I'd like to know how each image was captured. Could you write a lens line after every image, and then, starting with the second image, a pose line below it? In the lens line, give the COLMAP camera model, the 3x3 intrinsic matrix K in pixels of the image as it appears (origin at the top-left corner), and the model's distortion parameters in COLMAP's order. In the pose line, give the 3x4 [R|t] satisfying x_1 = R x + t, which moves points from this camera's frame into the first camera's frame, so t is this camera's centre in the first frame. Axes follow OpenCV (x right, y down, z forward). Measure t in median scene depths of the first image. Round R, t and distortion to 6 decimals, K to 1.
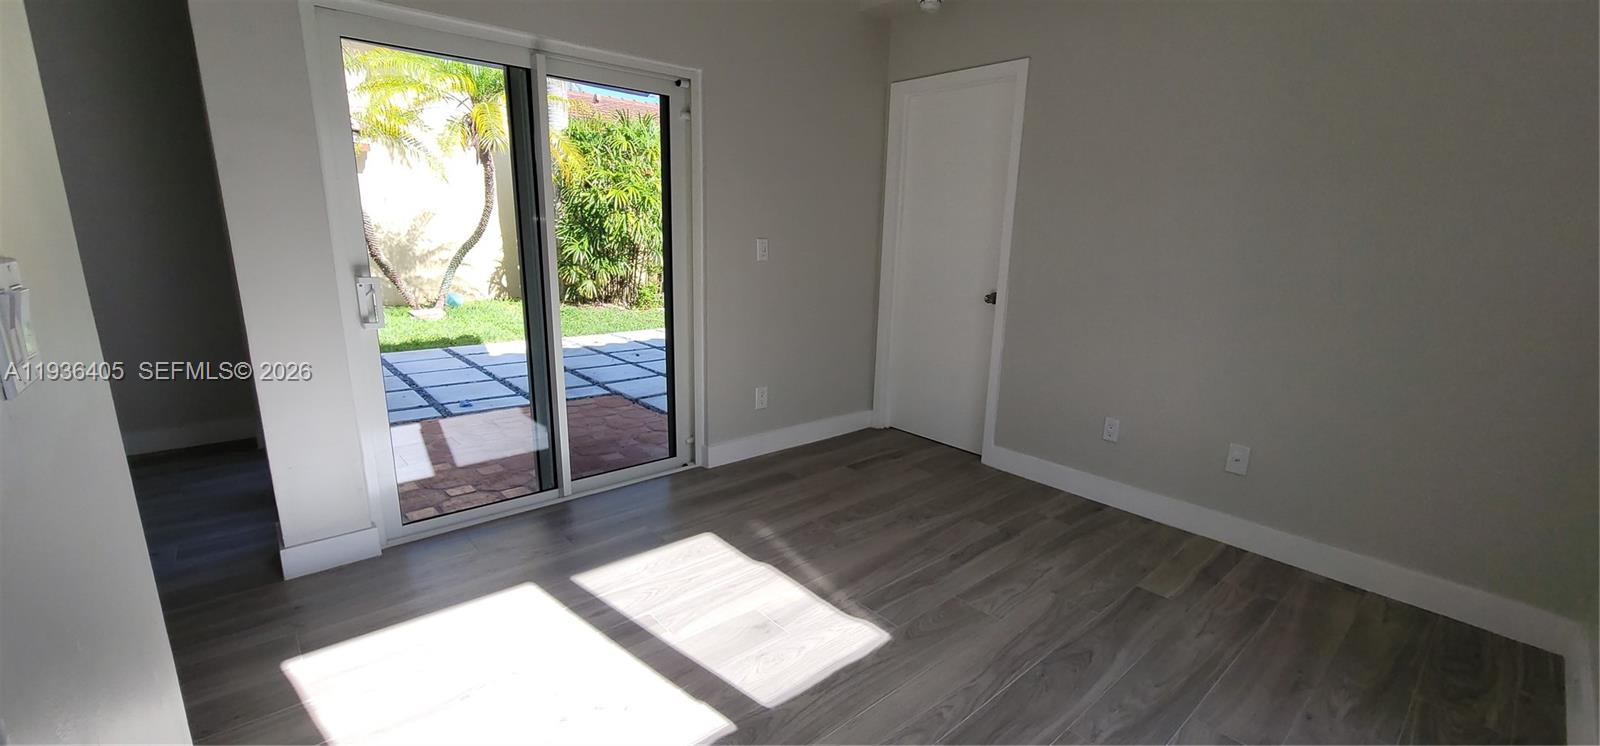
lens RADIAL K [[655.8, 0, 806.3], [0, 655.8, 388.5], [0, 0, 1]] dist [-0.003682, -0.000754]
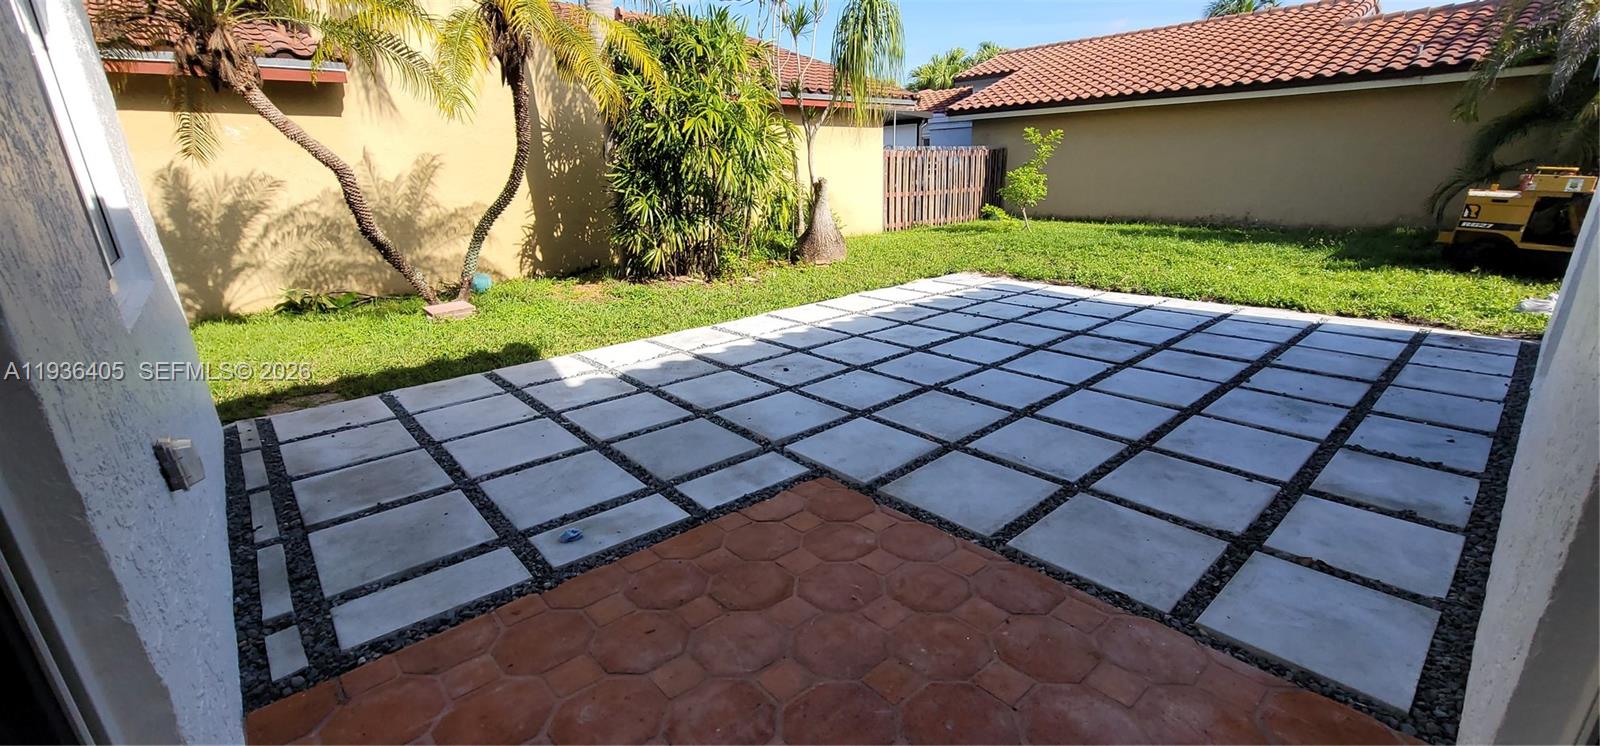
lens RADIAL K [[655.8, 0, 806.3], [0, 655.8, 388.5], [0, 0, 1]] dist [-0.003682, -0.000754]
pose [[0.997927, -0.061407, -0.019253, -0.172532], [0.062911, 0.993871, 0.090902, -0.068213], [0.013553, -0.091924, 0.995674, 0.271131]]
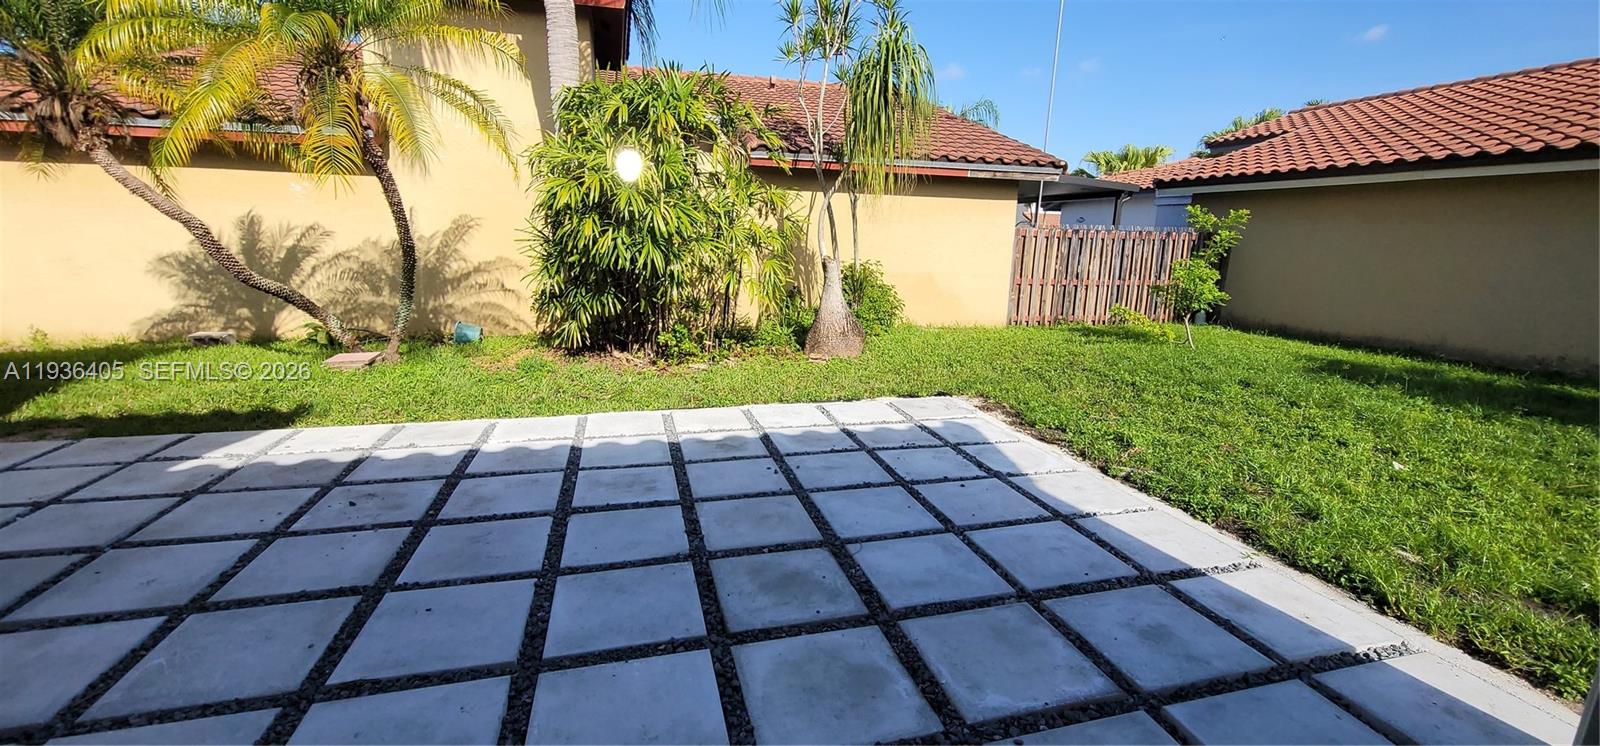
lens RADIAL K [[655.8, 0, 806.3], [0, 655.8, 388.5], [0, 0, 1]] dist [-0.003682, -0.000754]
pose [[0.893106, 0.084467, -0.441844, 0.190436], [-0.092477, 0.995709, 0.003424, -0.128067], [0.440237, 0.037803, 0.897085, 0.544097]]
